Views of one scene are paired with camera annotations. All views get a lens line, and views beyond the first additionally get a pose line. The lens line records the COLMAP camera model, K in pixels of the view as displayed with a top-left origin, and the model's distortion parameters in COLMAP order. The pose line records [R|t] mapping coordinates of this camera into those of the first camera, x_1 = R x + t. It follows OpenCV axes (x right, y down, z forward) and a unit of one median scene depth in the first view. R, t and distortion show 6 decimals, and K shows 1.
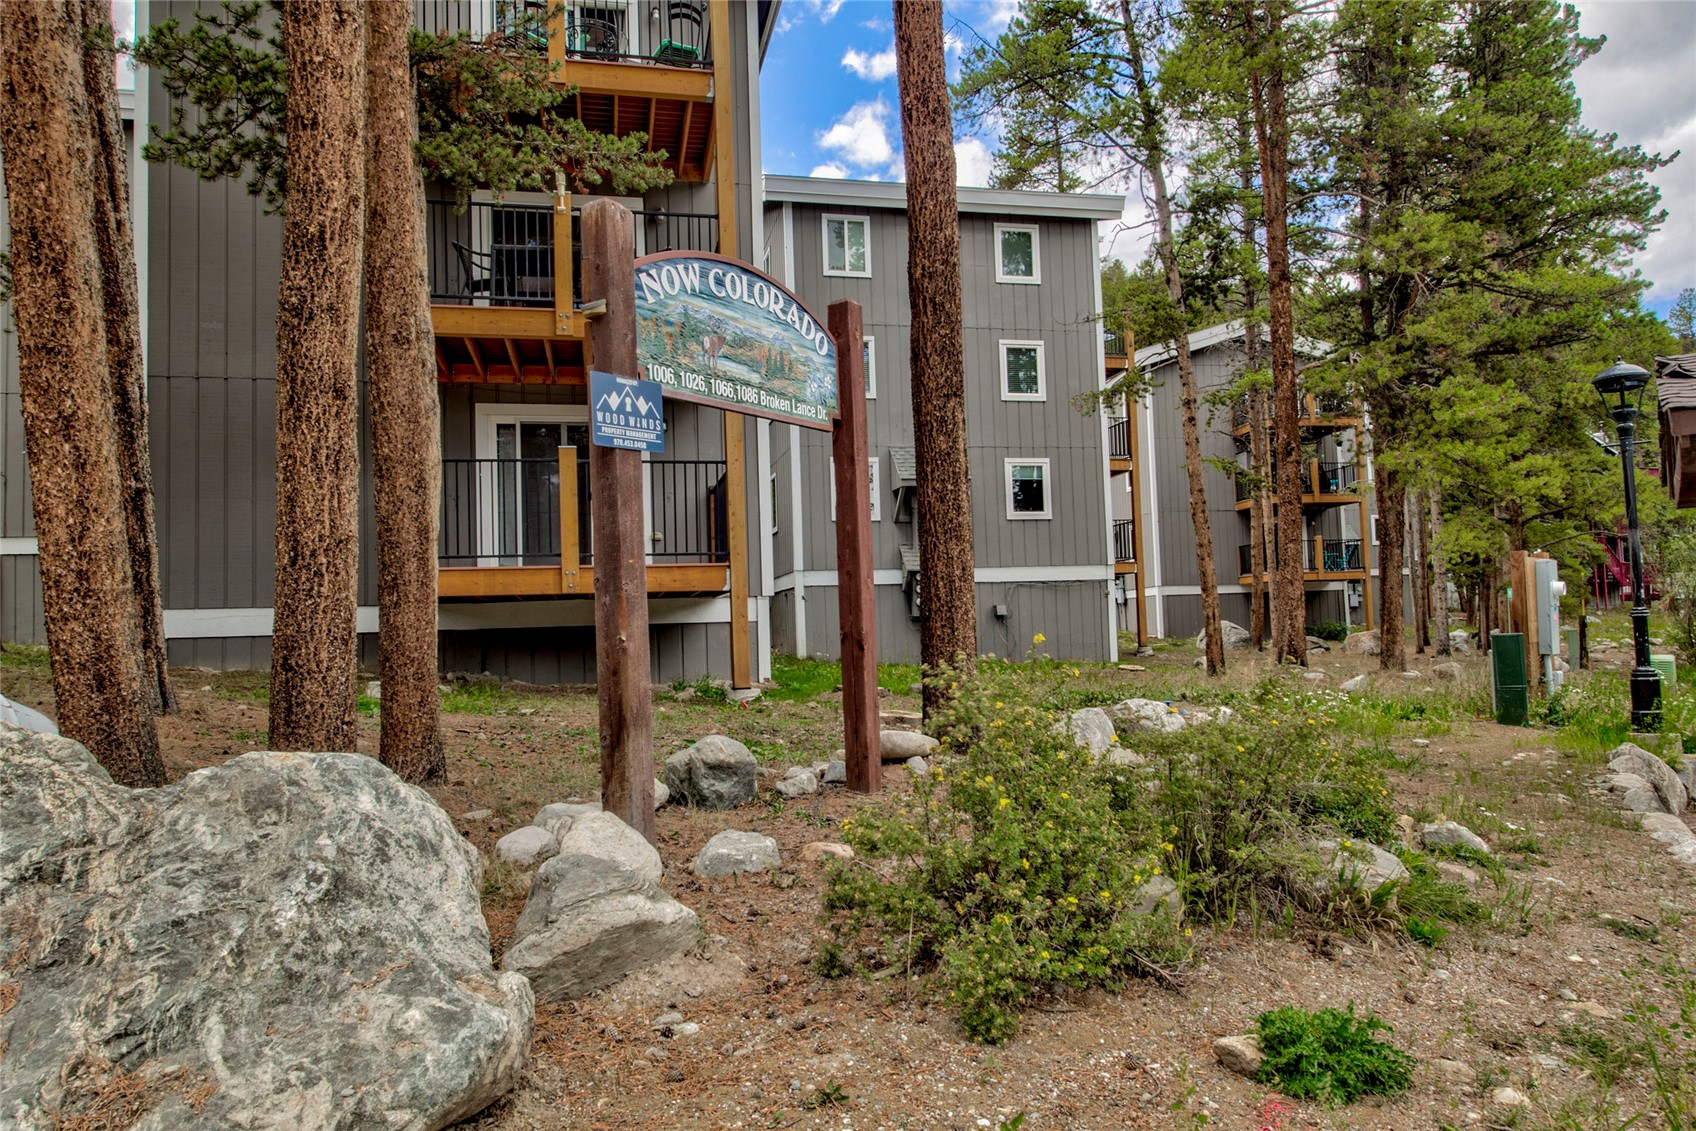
lens RADIAL K [[1164.7, 0, 848.0], [0, 1164.7, 569.0], [0, 0, 1]] dist [-0.004362, -0.001054]
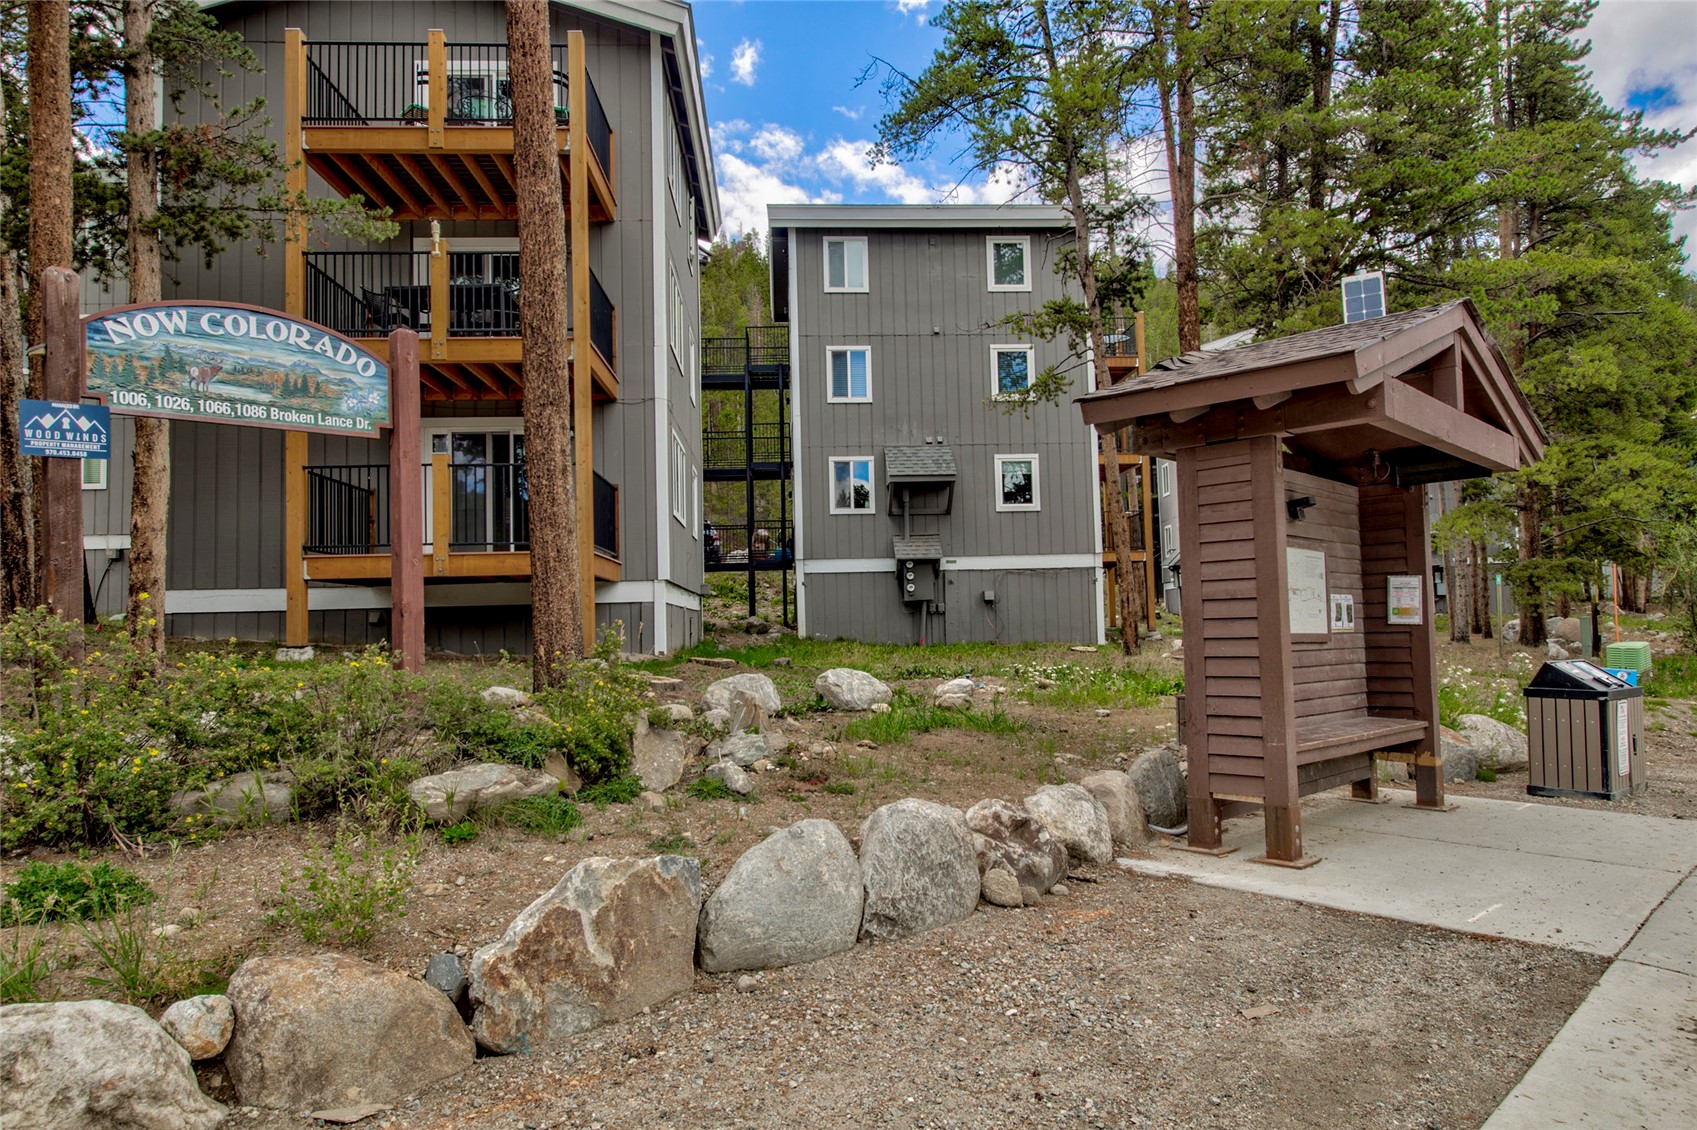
lens RADIAL K [[1082.3, 0, 846.6], [0, 1082.3, 563.4], [0, 0, 1]] dist [-0.004487, -0.001918]
pose [[0.986156, -0.002558, -0.165800, 0.252286], [0.002923, 0.999994, 0.001960, 0.004787], [0.165794, -0.002417, 0.986157, -0.014855]]
